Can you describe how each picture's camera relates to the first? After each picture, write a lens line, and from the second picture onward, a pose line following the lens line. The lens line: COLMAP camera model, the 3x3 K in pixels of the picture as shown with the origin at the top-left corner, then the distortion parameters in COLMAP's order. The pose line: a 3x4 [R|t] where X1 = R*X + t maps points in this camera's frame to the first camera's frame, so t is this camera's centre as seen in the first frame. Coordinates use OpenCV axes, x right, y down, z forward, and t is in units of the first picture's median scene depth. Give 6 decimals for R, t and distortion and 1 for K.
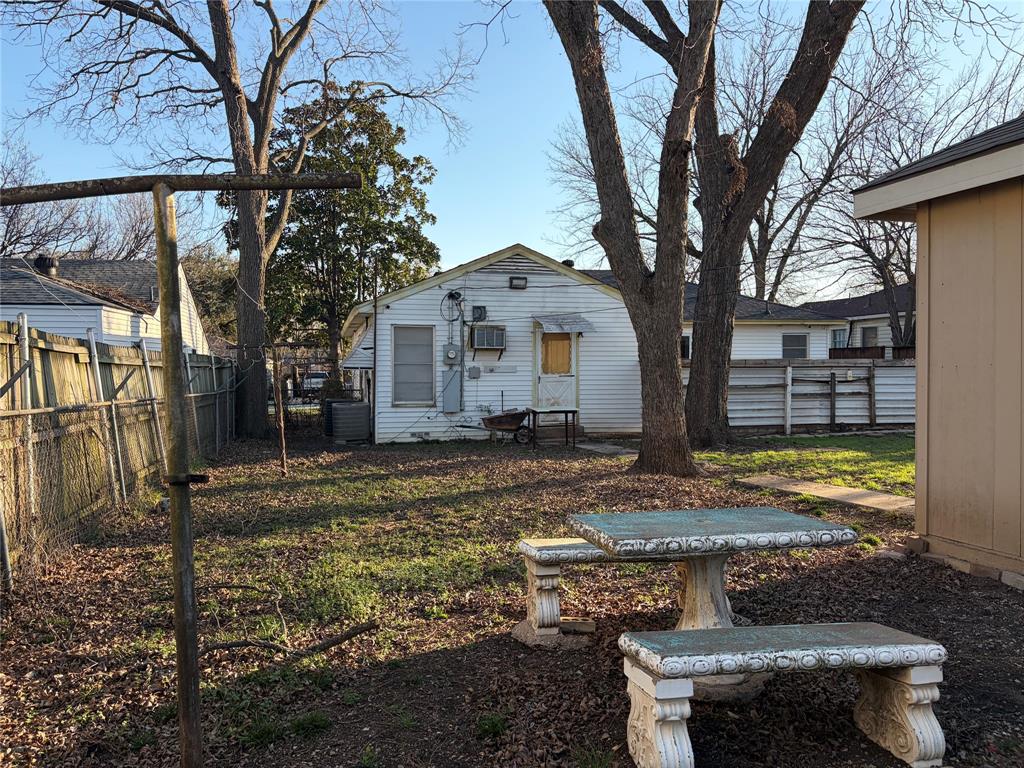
lens RADIAL K [[773.8, 0, 513.3], [0, 773.8, 384.1], [0, 0, 1]] dist [0.039712, -0.043666]
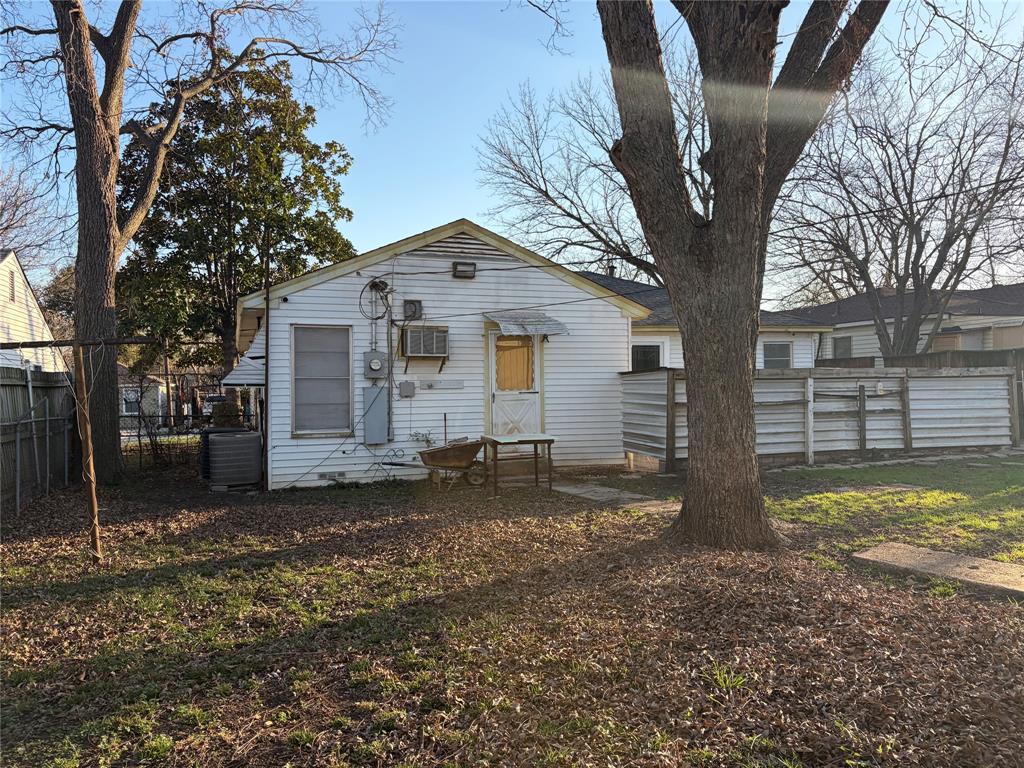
lens RADIAL K [[773.8, 0, 515.0], [0, 773.8, 386.8], [0, 0, 1]] dist [0.039712, -0.043666]
pose [[0.994395, -0.009760, 0.105276, -0.024660], [0.012255, 0.999658, -0.023081, 0.000790], [-0.105015, 0.024242, 0.994175, 0.245943]]
